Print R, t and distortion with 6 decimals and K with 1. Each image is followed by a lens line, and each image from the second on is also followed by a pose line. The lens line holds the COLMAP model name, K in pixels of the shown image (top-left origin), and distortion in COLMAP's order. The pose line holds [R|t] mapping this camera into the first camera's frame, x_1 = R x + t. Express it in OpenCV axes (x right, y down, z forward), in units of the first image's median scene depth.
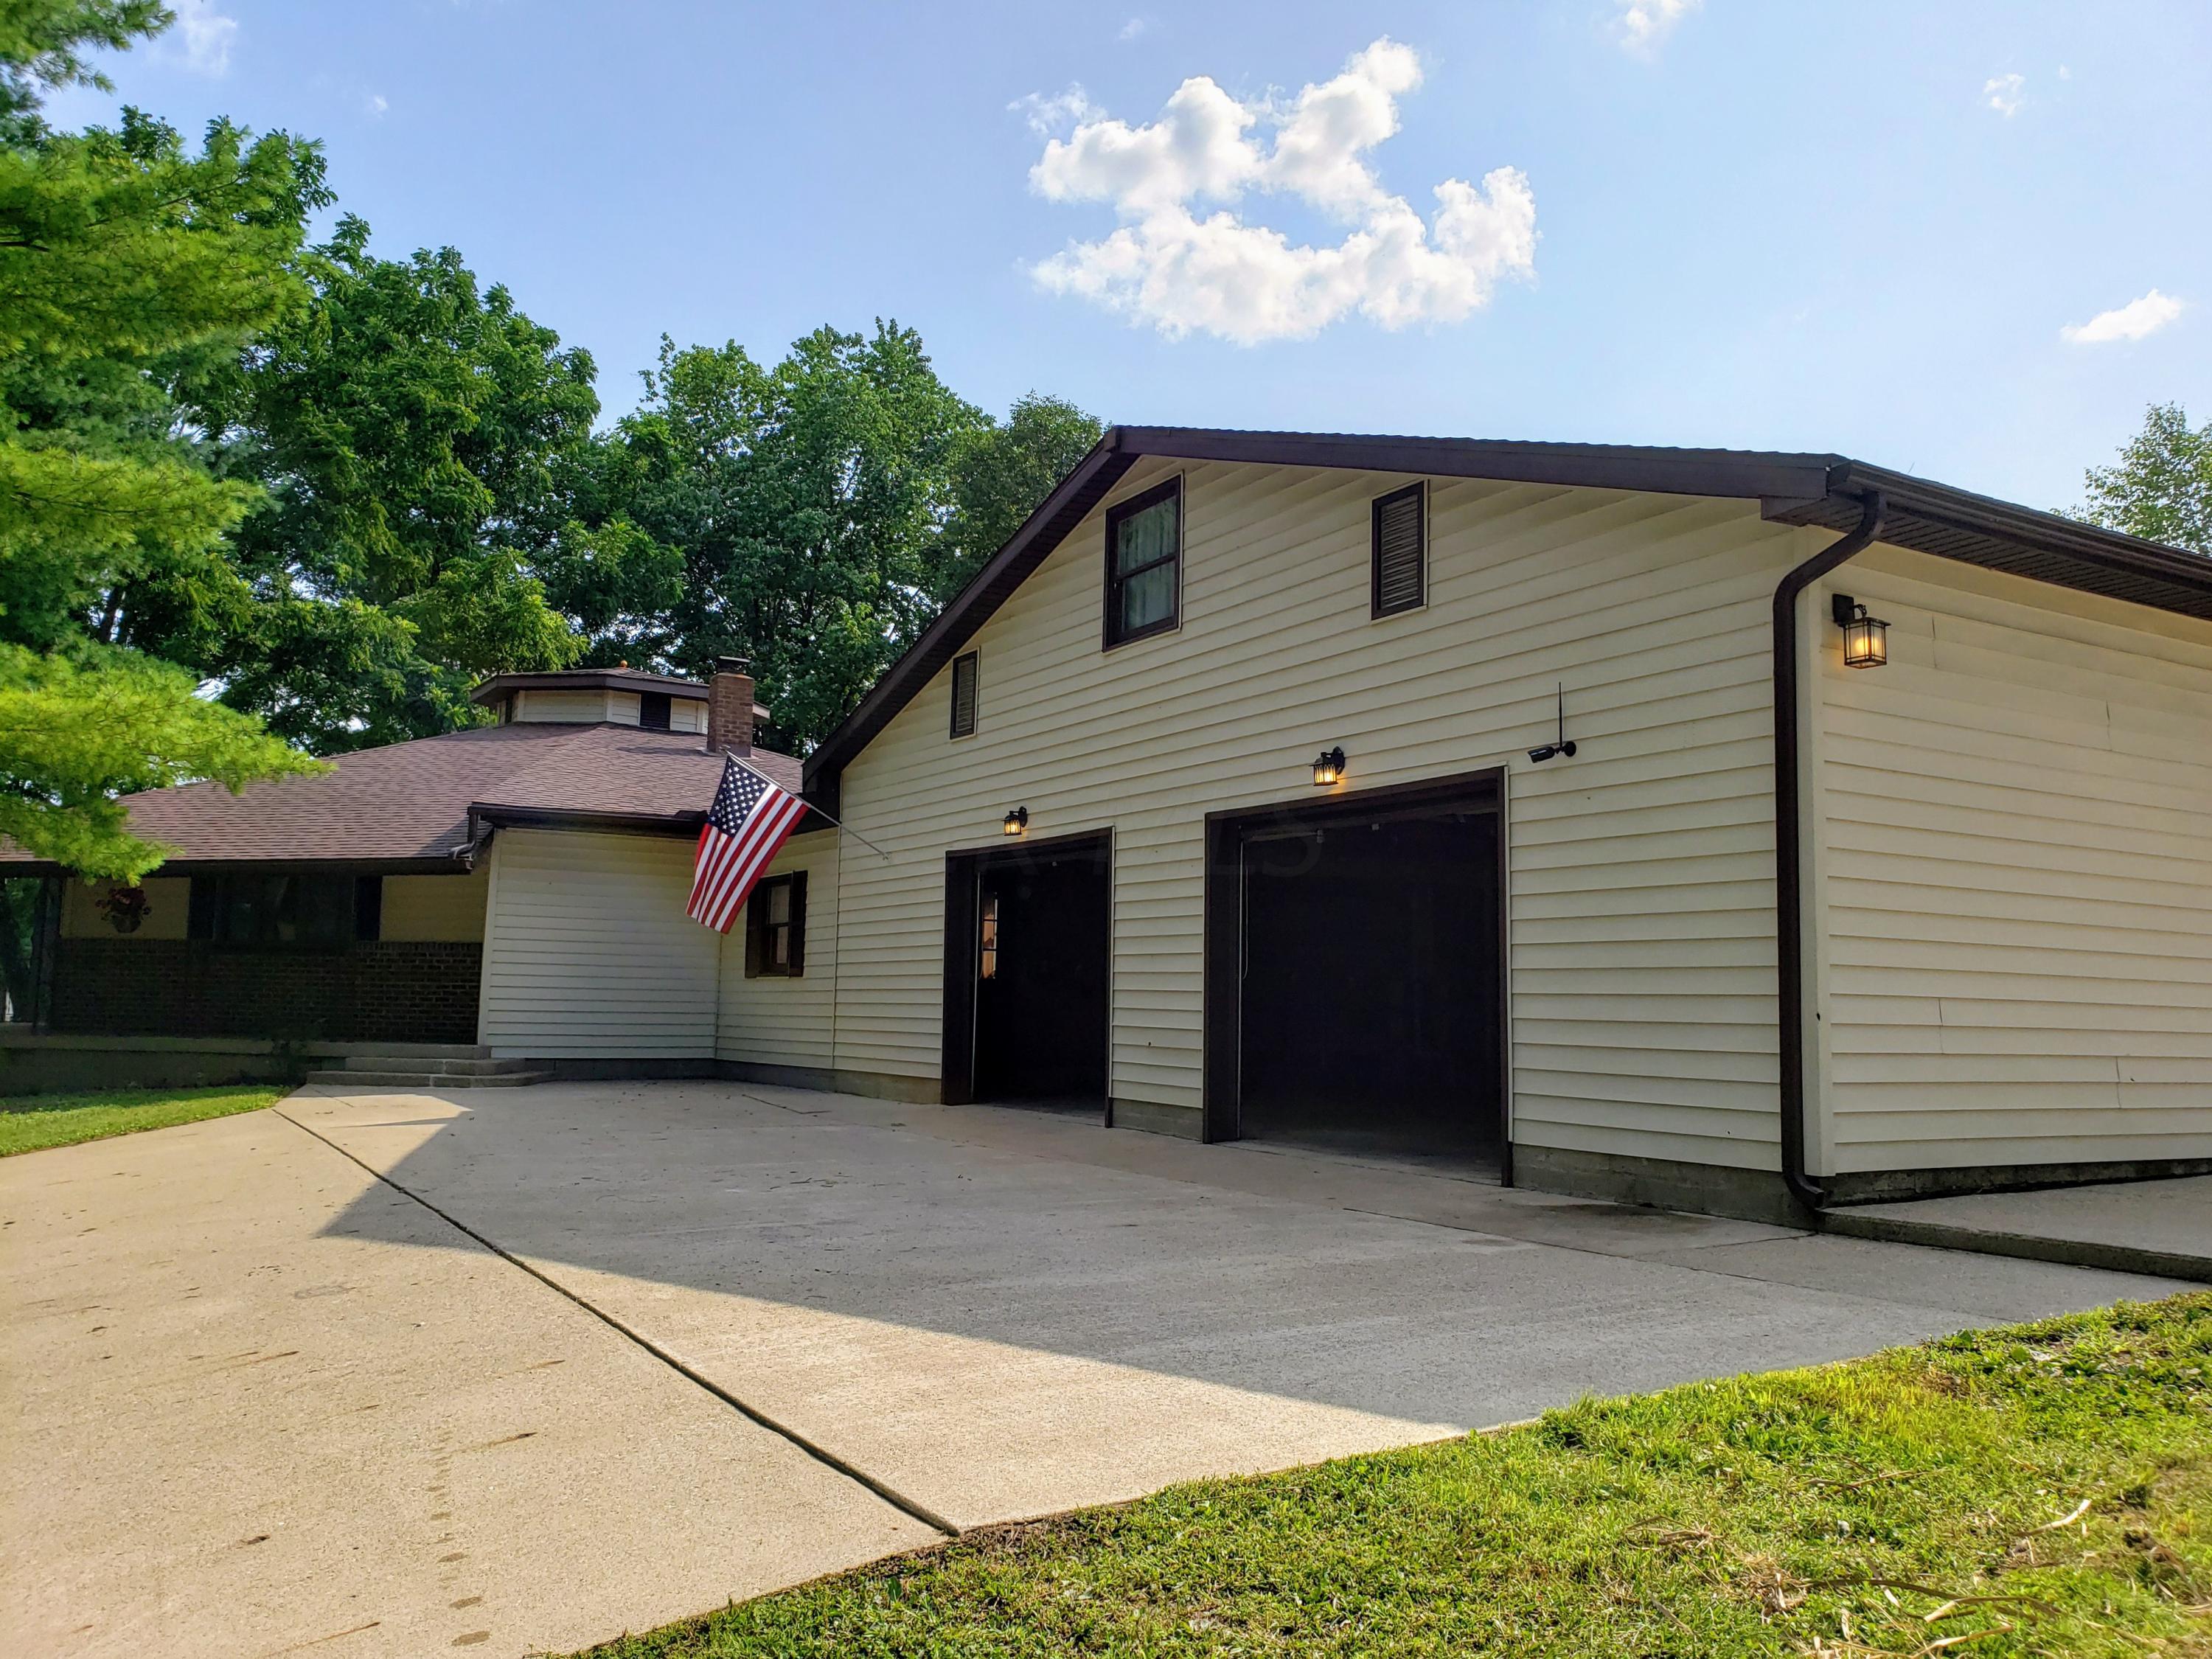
lens RADIAL K [[1742.5, 0, 1112.6], [0, 1742.5, 830.2], [0, 0, 1]] dist [0.022925, -0.049007]
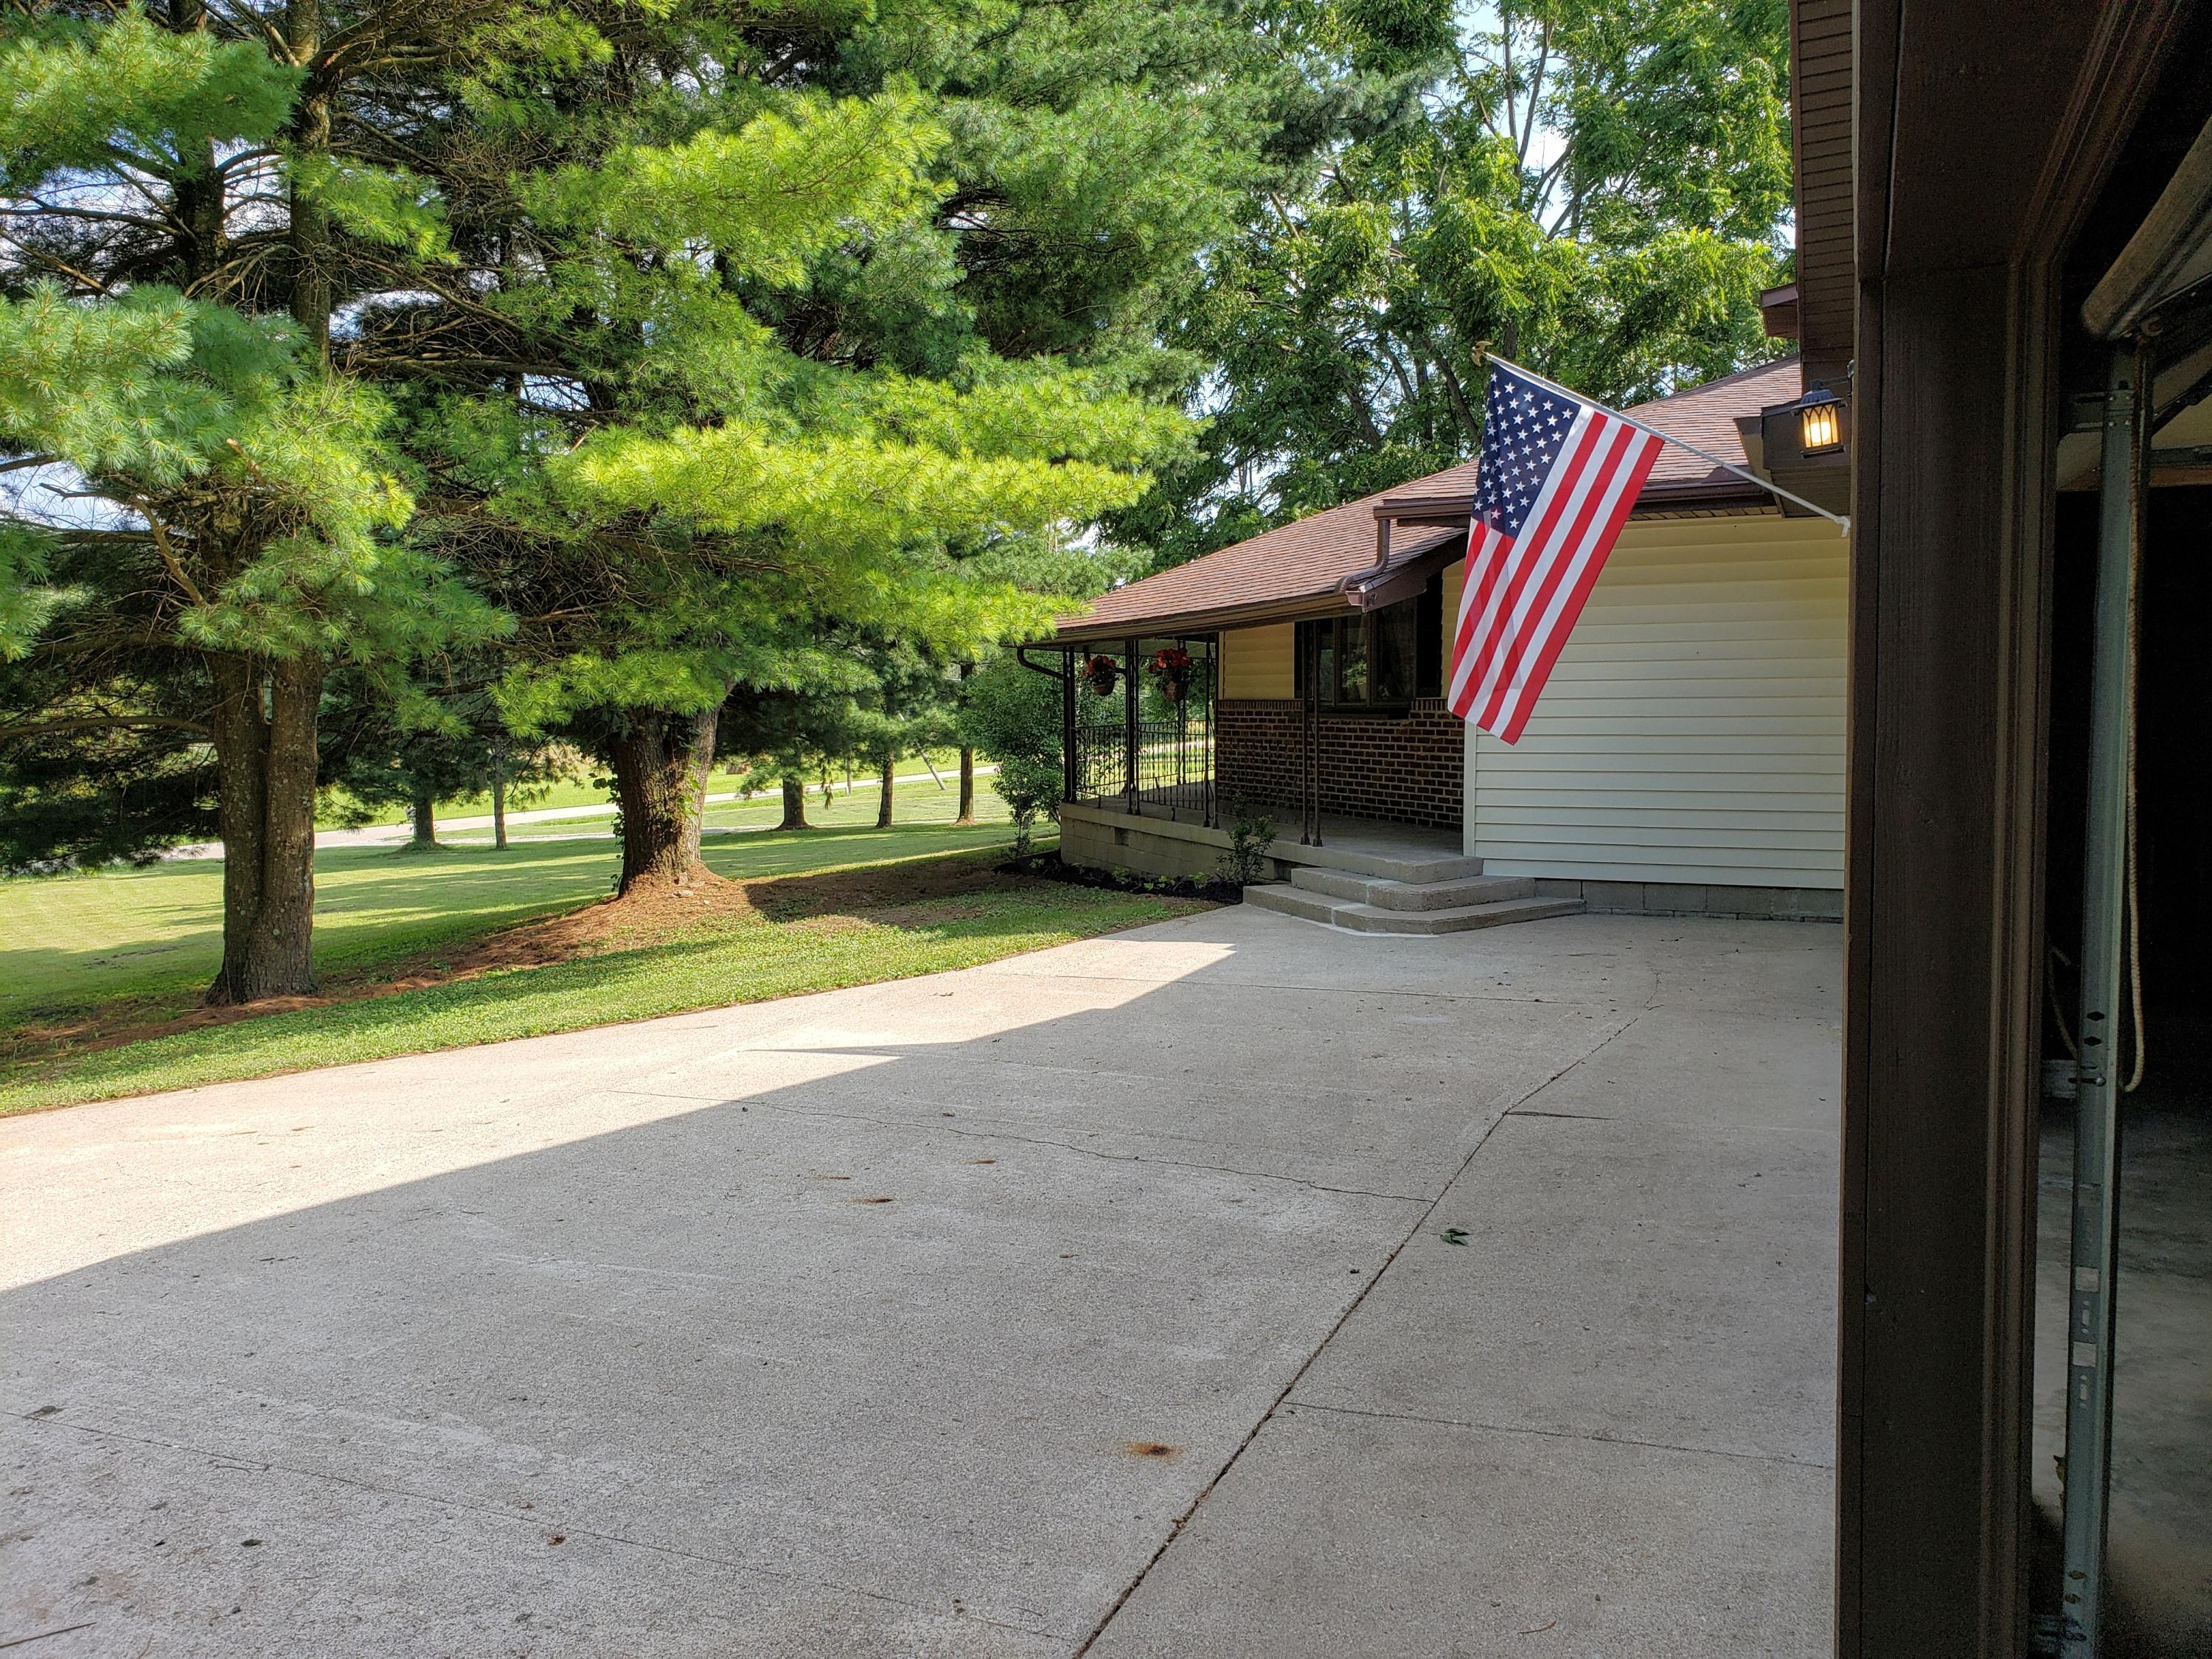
lens RADIAL K [[1742.5, 0, 1095.8], [0, 1742.5, 839.8], [0, 0, 1]] dist [0.022925, -0.049007]
pose [[0.580513, 0.048678, -0.812794, 0.106946], [0.101668, 0.986067, 0.131668, 0.011701], [0.807879, -0.159070, 0.567476, 0.493056]]
